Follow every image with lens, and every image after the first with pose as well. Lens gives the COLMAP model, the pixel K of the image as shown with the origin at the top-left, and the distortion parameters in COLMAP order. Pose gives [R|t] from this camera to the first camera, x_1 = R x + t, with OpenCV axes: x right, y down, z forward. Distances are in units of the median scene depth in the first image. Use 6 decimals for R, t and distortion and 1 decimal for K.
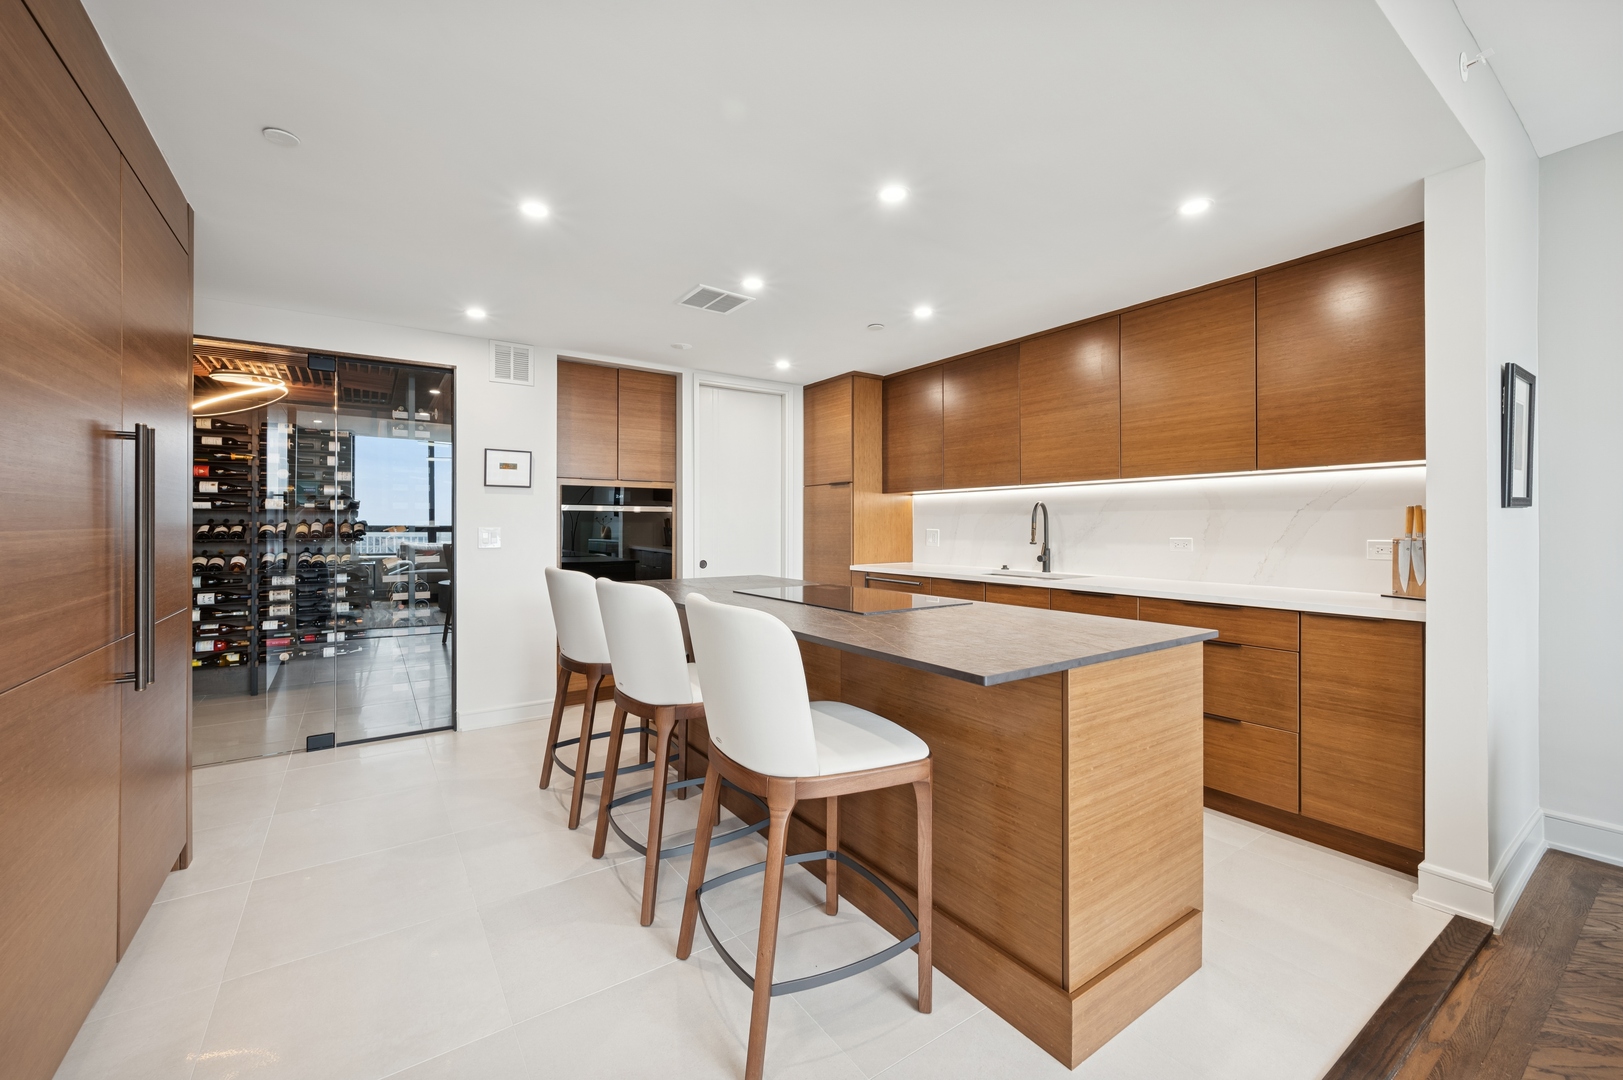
lens RADIAL K [[656.7, 0, 811.0], [0, 656.7, 526.5], [0, 0, 1]] dist [0.002412, -0.000113]
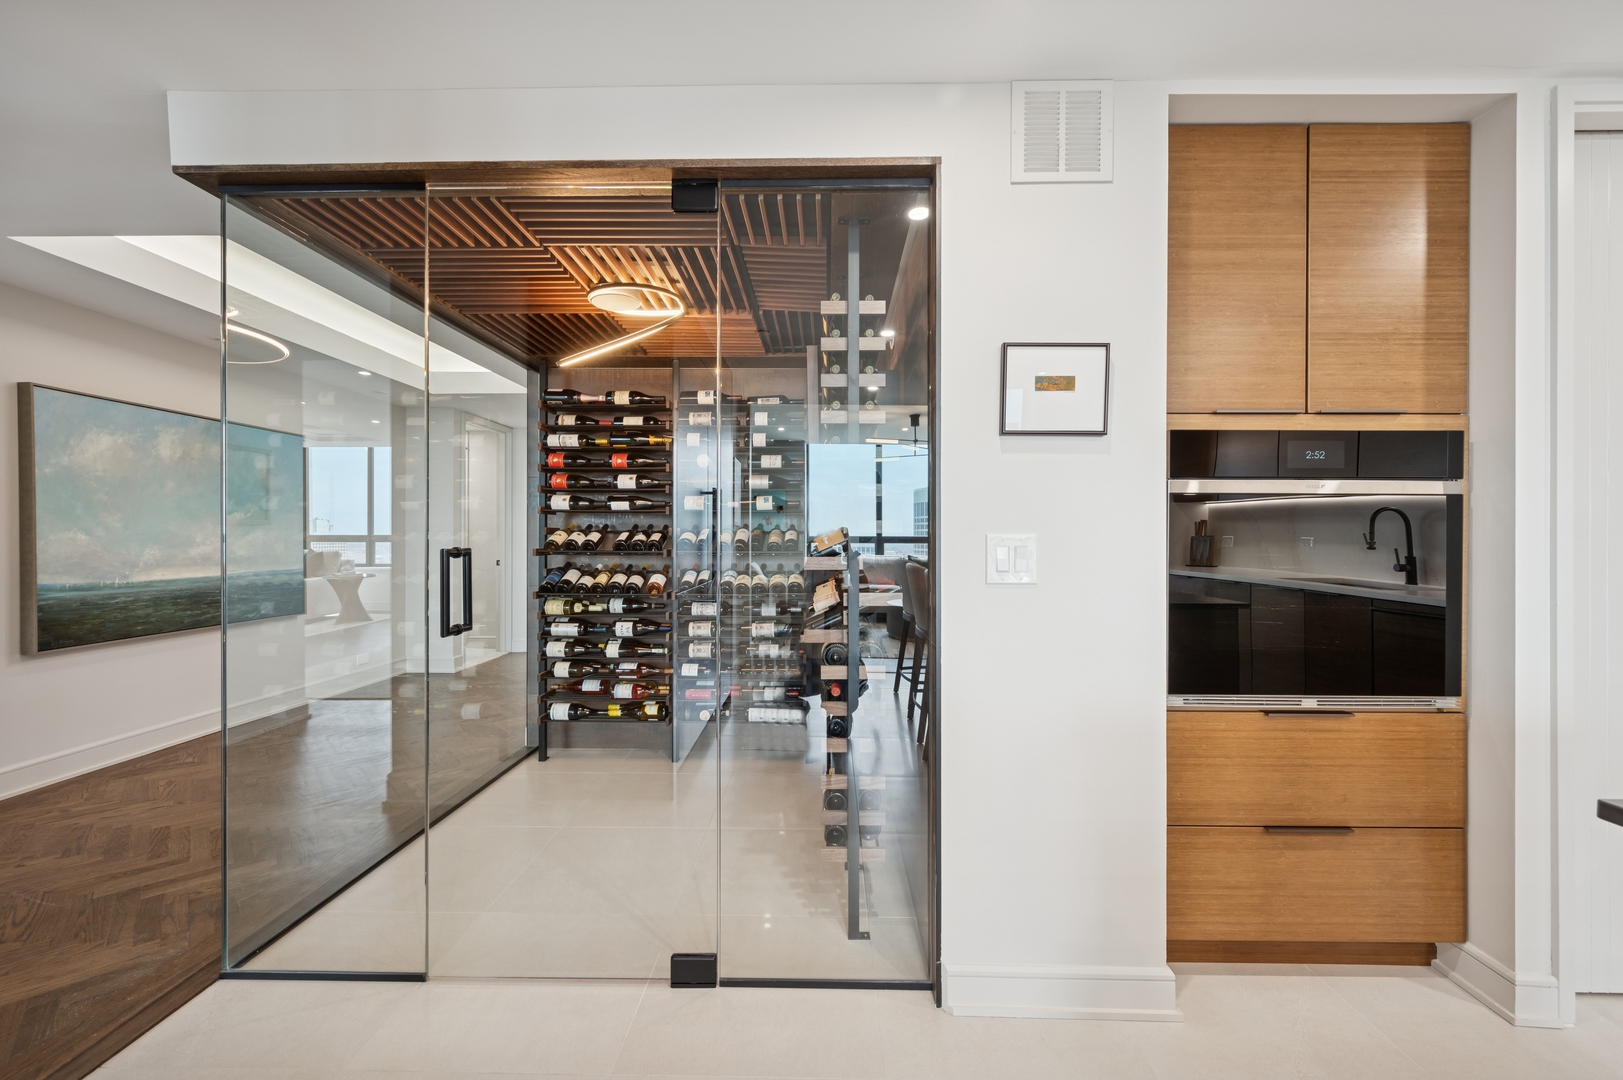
lens RADIAL K [[656.7, 0, 811.0], [0, 656.7, 526.5], [0, 0, 1]] dist [0.002412, -0.000113]
pose [[0.812595, -0.007254, -0.582784, -0.298576], [-0.003005, 0.999857, -0.016636, 0.003421], [0.582821, 0.015270, 0.812457, 0.501506]]
